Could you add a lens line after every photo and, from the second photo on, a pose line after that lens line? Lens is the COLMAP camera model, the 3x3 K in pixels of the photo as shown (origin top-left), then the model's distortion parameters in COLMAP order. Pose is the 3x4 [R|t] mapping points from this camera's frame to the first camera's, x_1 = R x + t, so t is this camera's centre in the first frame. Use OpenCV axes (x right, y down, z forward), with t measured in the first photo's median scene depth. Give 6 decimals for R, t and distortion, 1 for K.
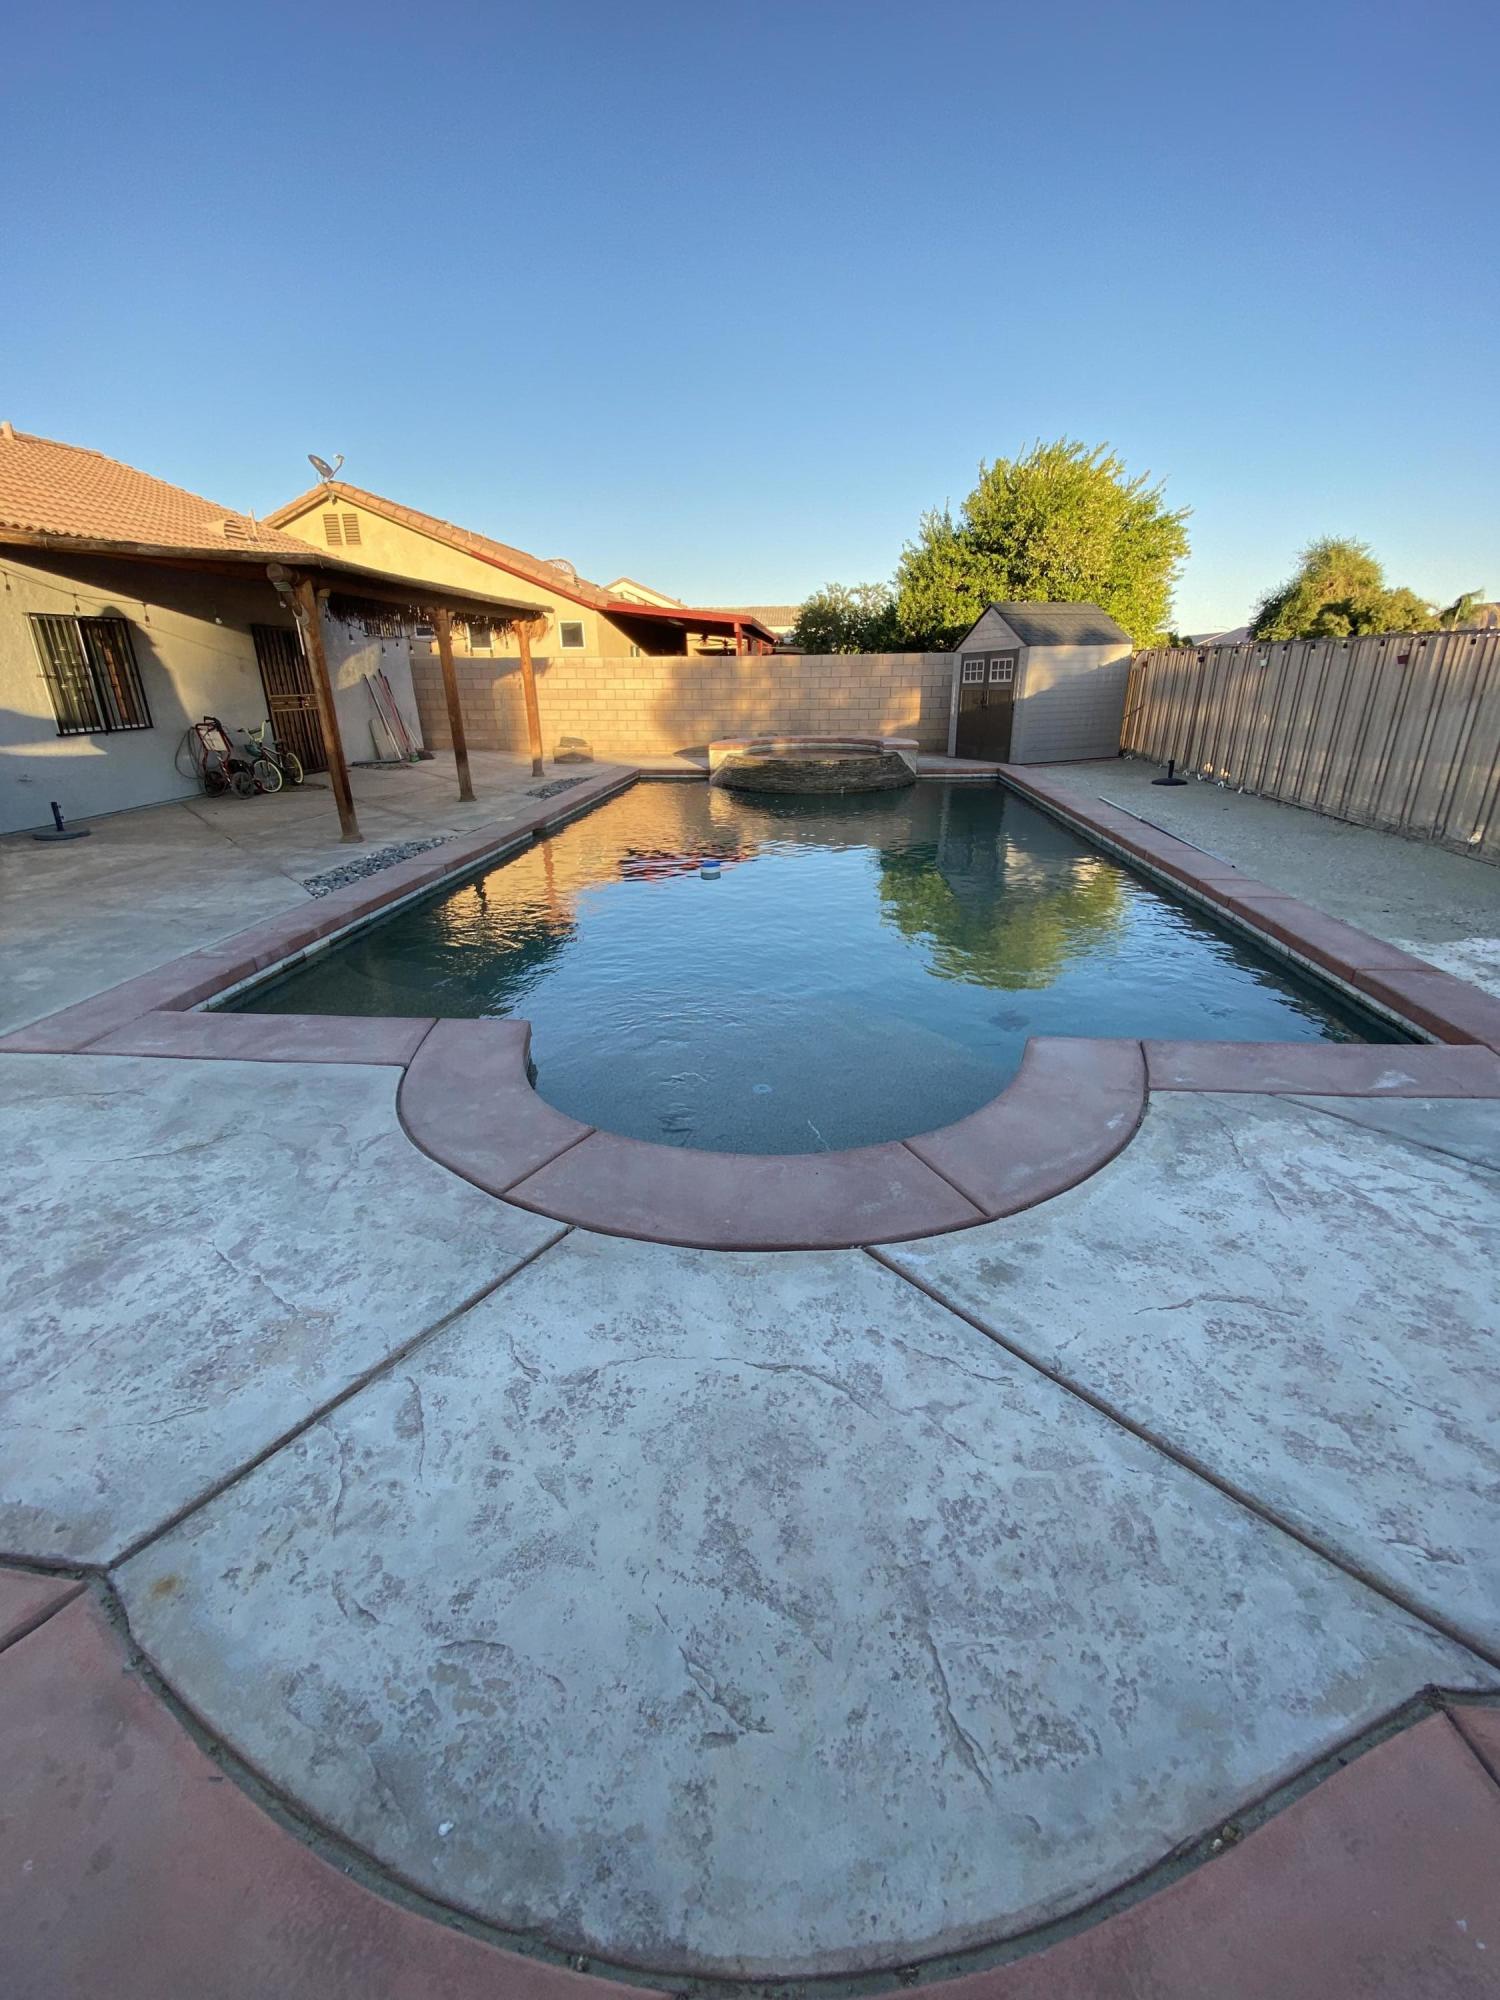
lens RADIAL K [[826.0, 0, 751.0], [0, 826.0, 994.3], [0, 0, 1]] dist [0.018644, -0.021722]
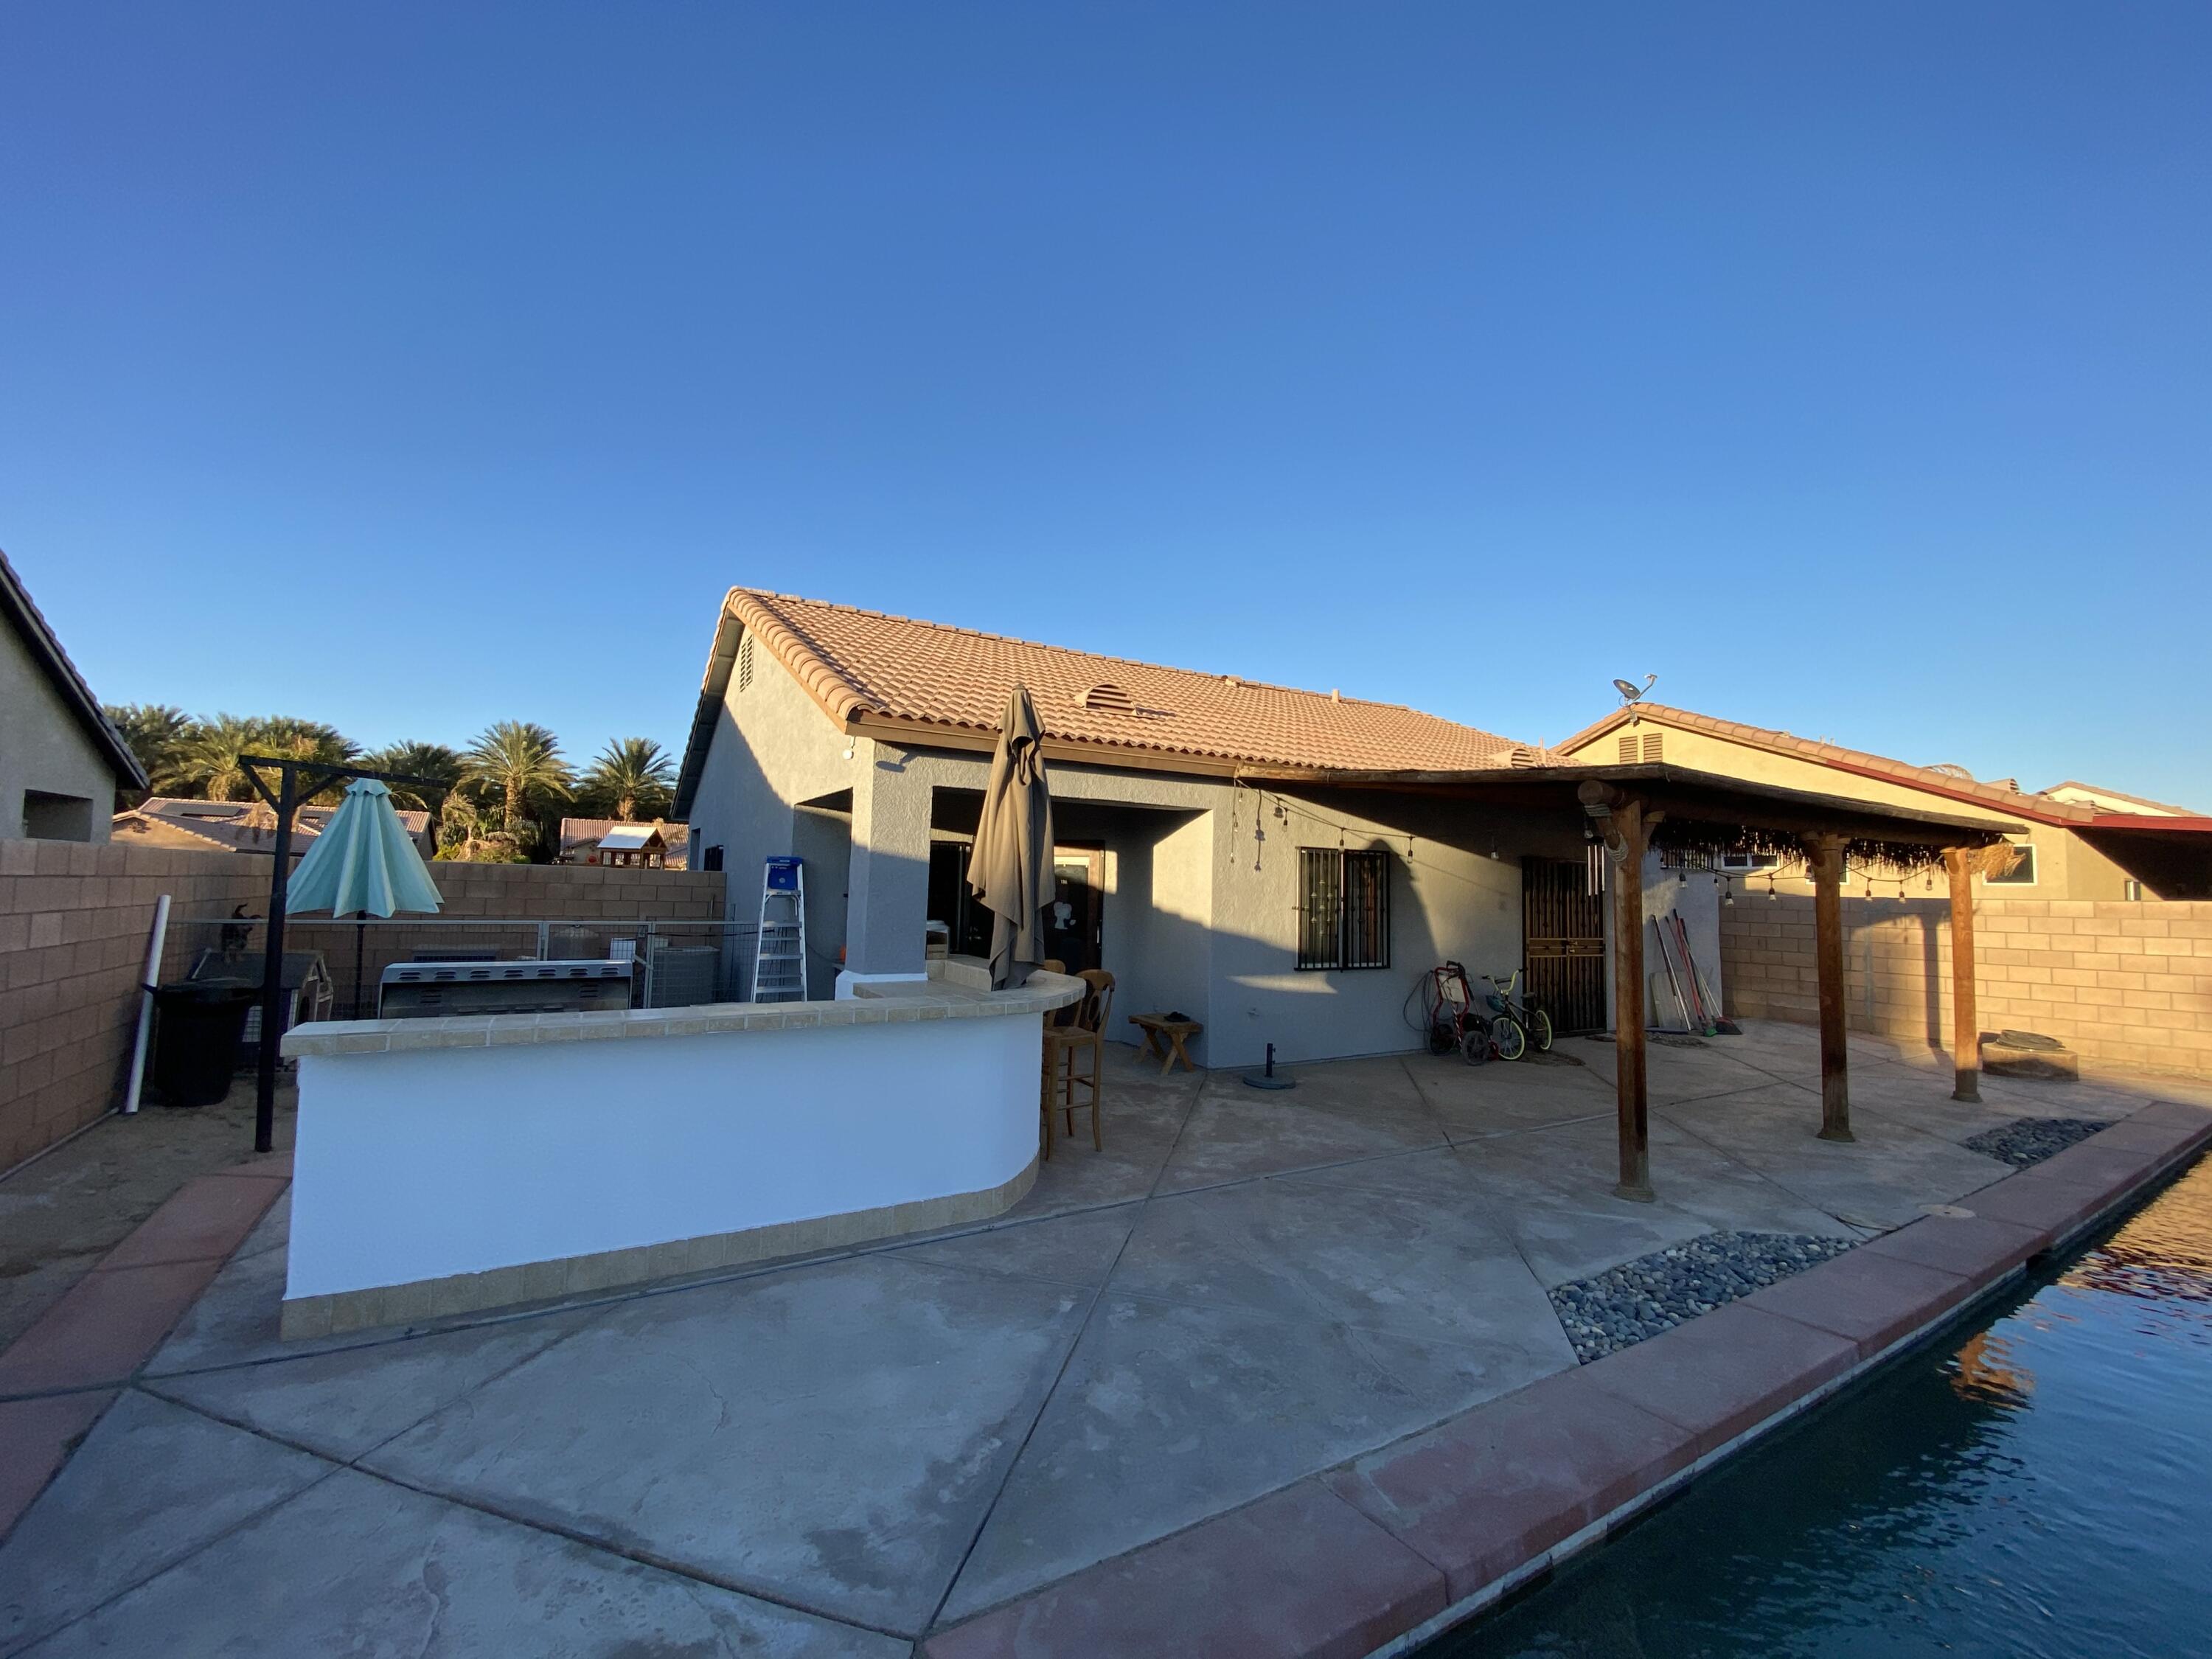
lens RADIAL K [[914.3, 0, 1081.8], [0, 914.3, 824.5], [0, 0, 1]] dist [0.018567, -0.022074]
pose [[0.593628, -0.033522, -0.804041, -0.203685], [-0.318511, 0.907755, -0.273005, -0.136284], [0.739024, 0.418159, 0.528192, 0.284459]]
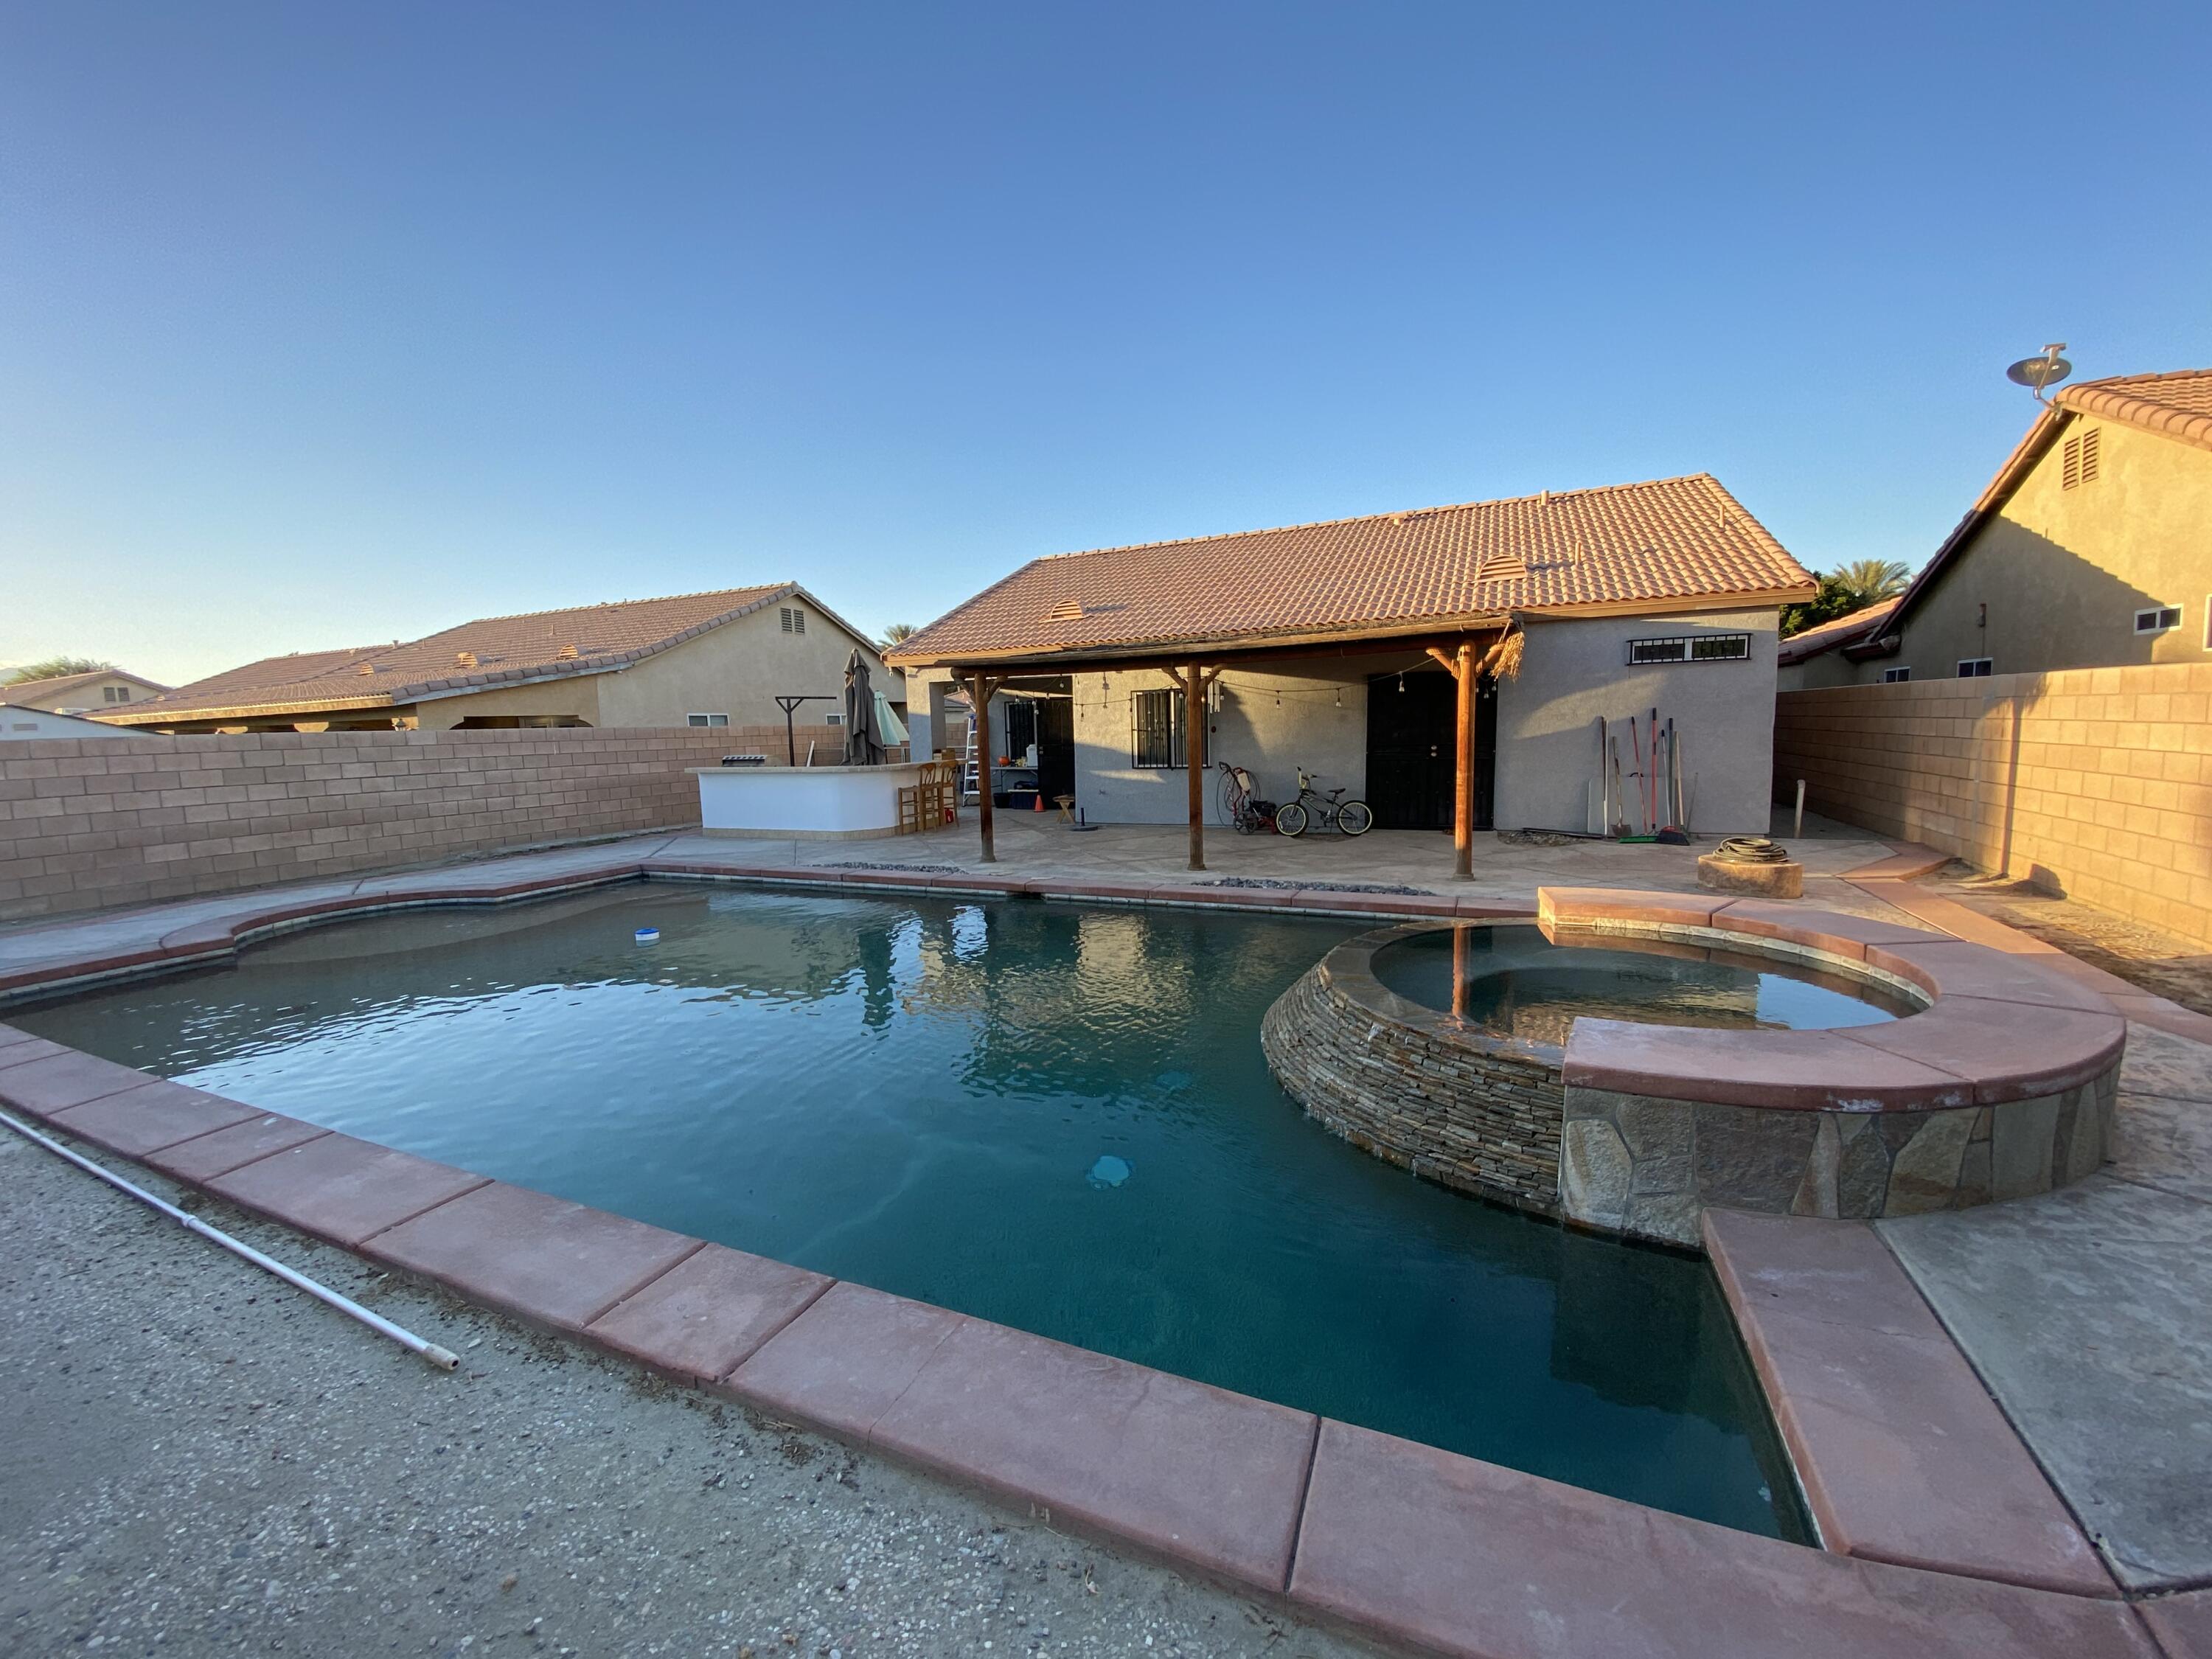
lens RADIAL K [[905.7, 0, 1111.9], [0, 905.7, 886.4], [0, 0, 1]] dist [-0.000029, -0.006312]
pose [[-0.310750, 0.180209, -0.933252, 0.842361], [-0.316045, 0.906405, 0.280260, -0.674380], [0.896410, 0.382040, -0.224711, 1.694927]]
